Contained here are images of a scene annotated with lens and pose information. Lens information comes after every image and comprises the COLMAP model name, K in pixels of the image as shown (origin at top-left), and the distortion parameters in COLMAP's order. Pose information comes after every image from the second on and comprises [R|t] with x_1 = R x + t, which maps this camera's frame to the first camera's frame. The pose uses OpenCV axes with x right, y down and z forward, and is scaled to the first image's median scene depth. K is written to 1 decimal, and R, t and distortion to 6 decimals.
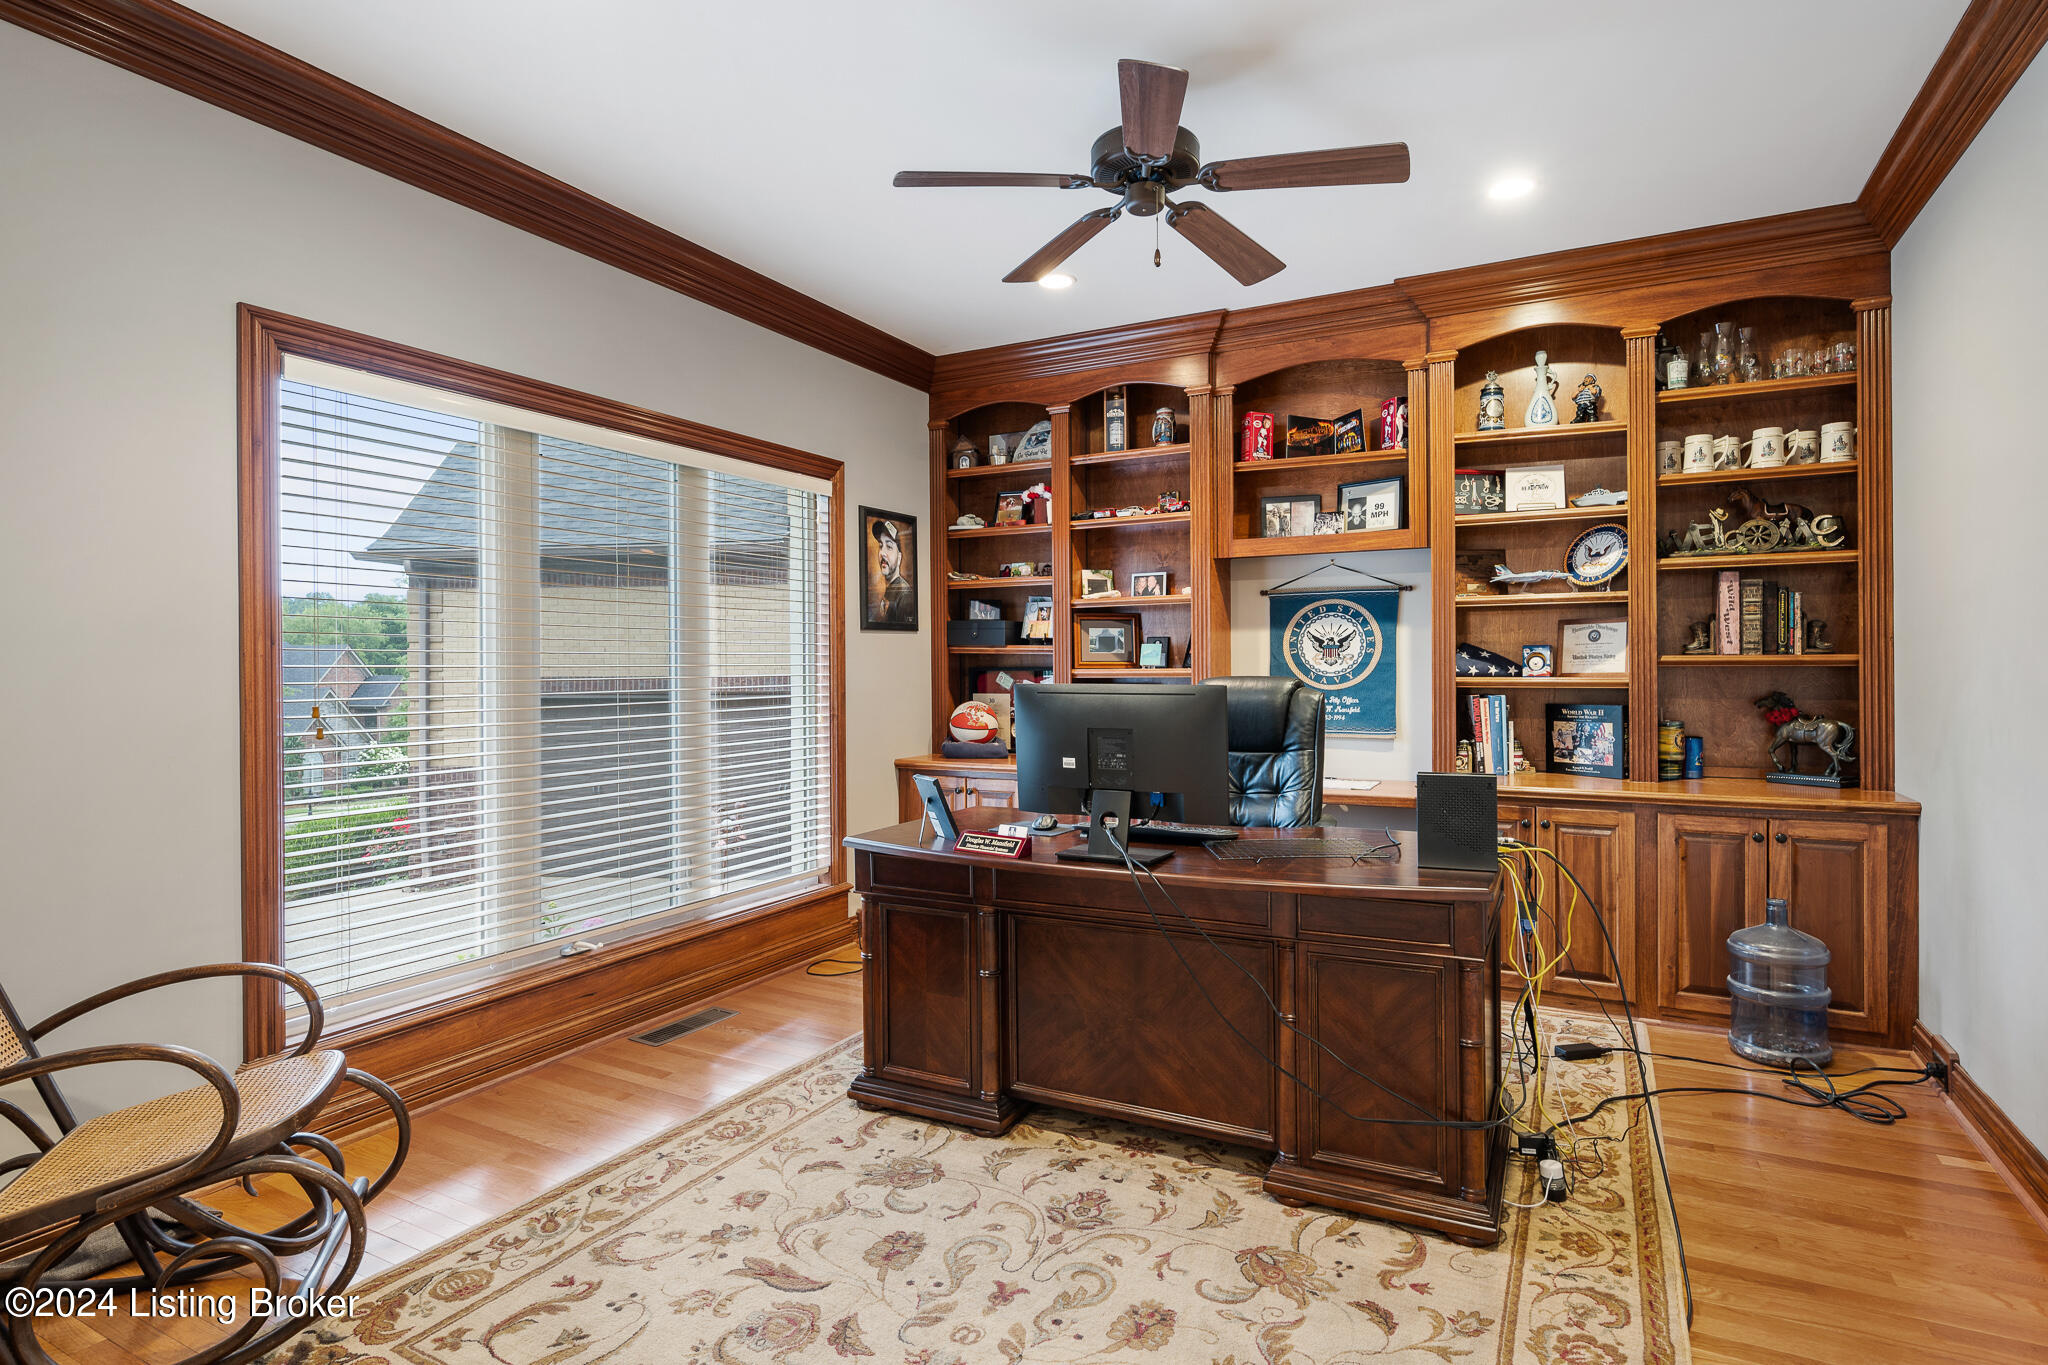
lens RADIAL K [[1052.0, 0, 1032.5], [0, 1052.0, 675.0], [0, 0, 1]] dist [-0.004044, -0.000484]
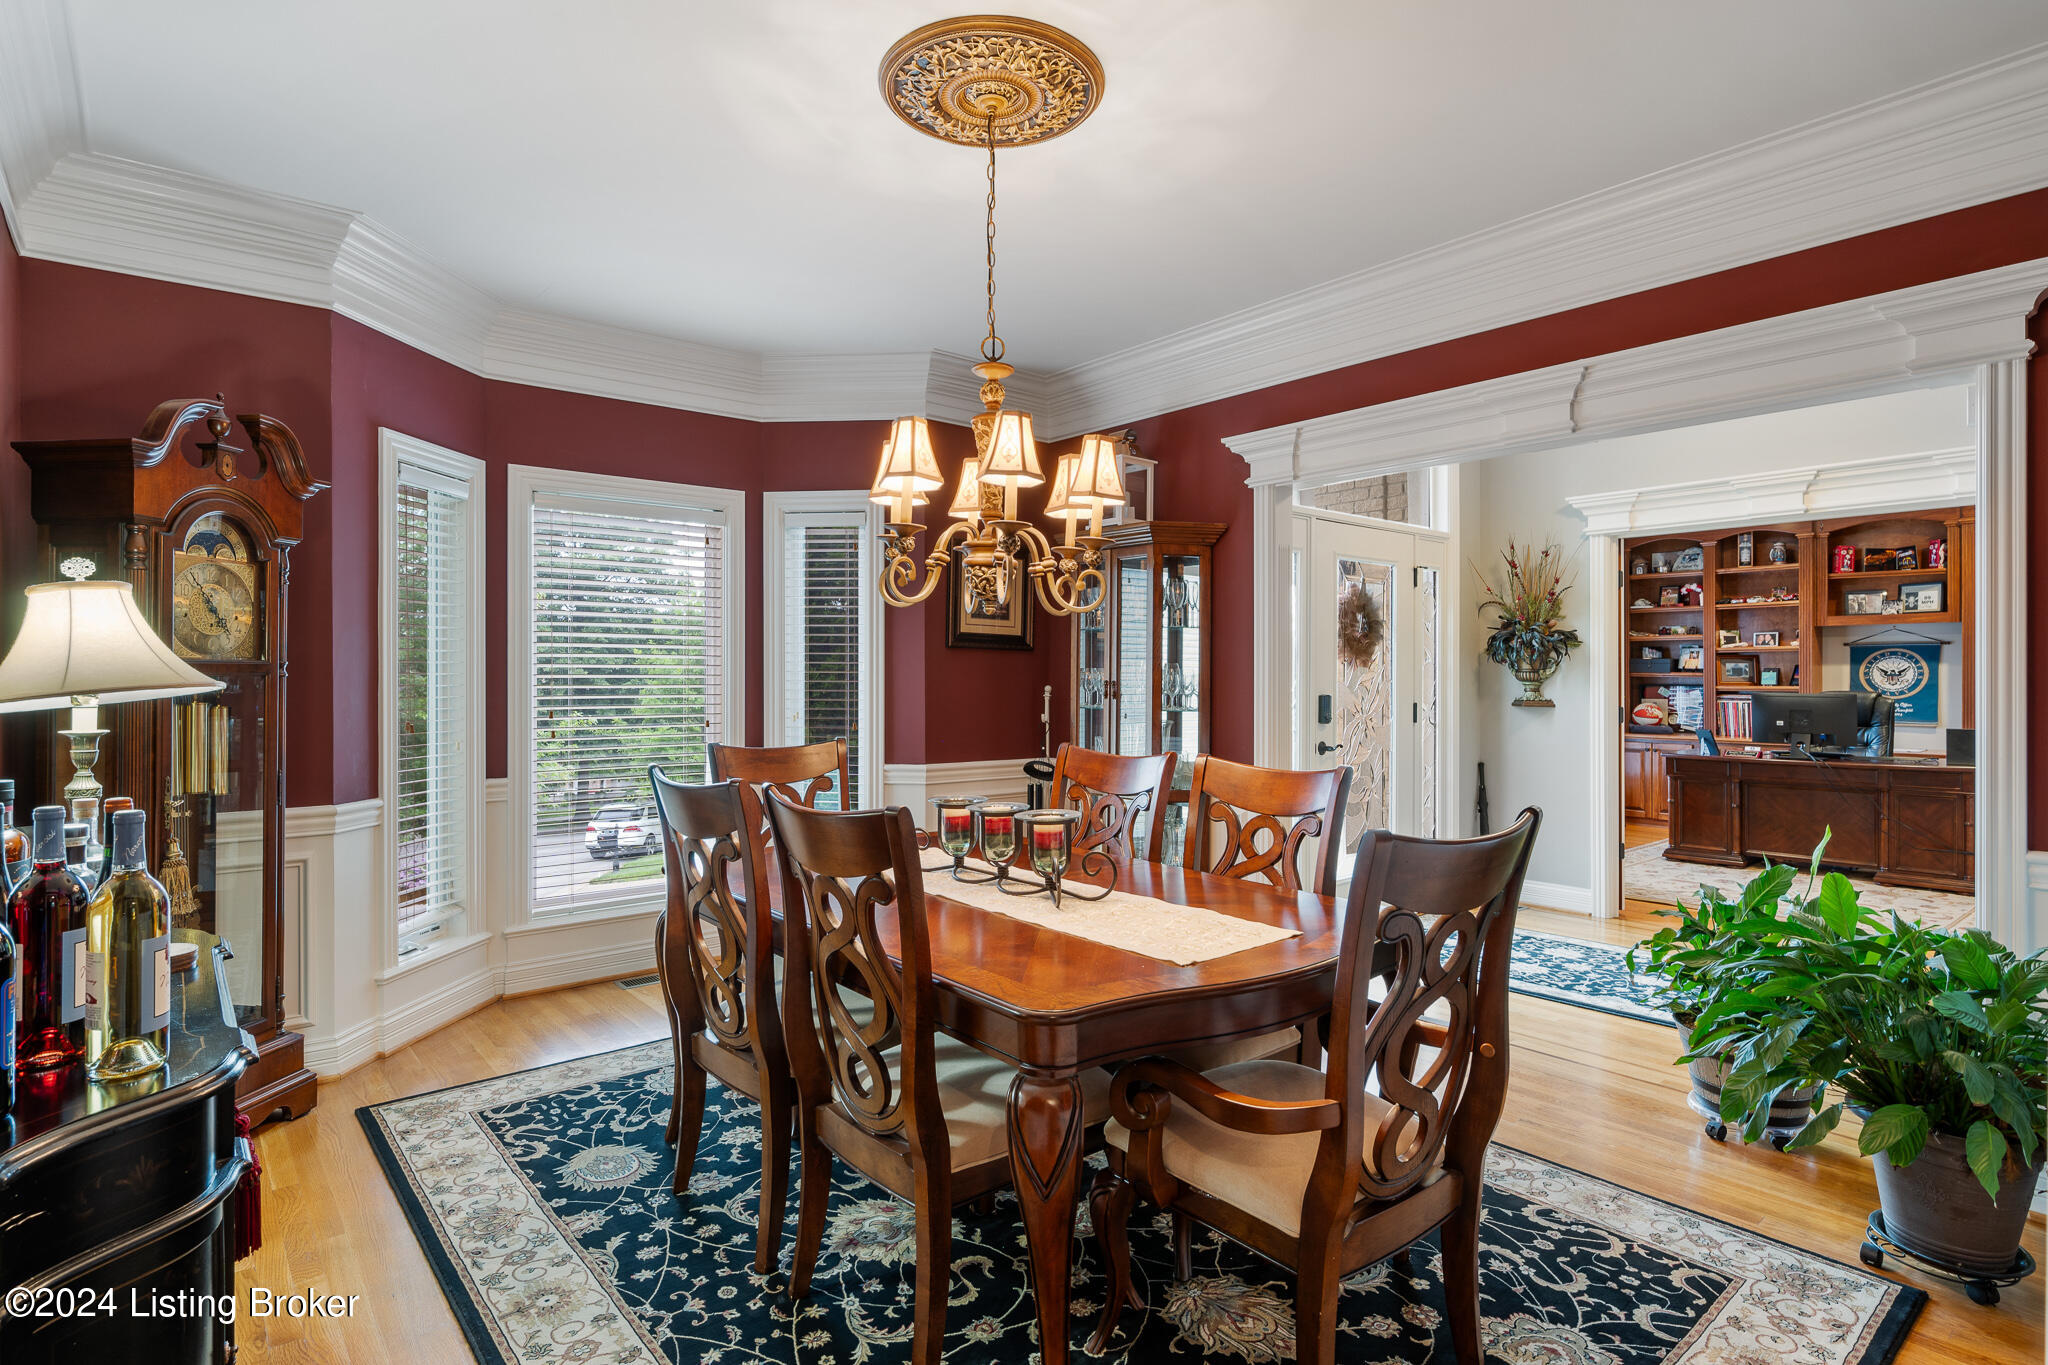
lens RADIAL K [[1052.0, 0, 1015.5], [0, 1052.0, 680.0], [0, 0, 1]] dist [-0.004044, -0.000484]
pose [[0.923802, 0.007746, -0.382791, -0.411289], [-0.009963, 0.999943, -0.003809, 0.003259], [0.382740, 0.007333, 0.923827, -1.216839]]
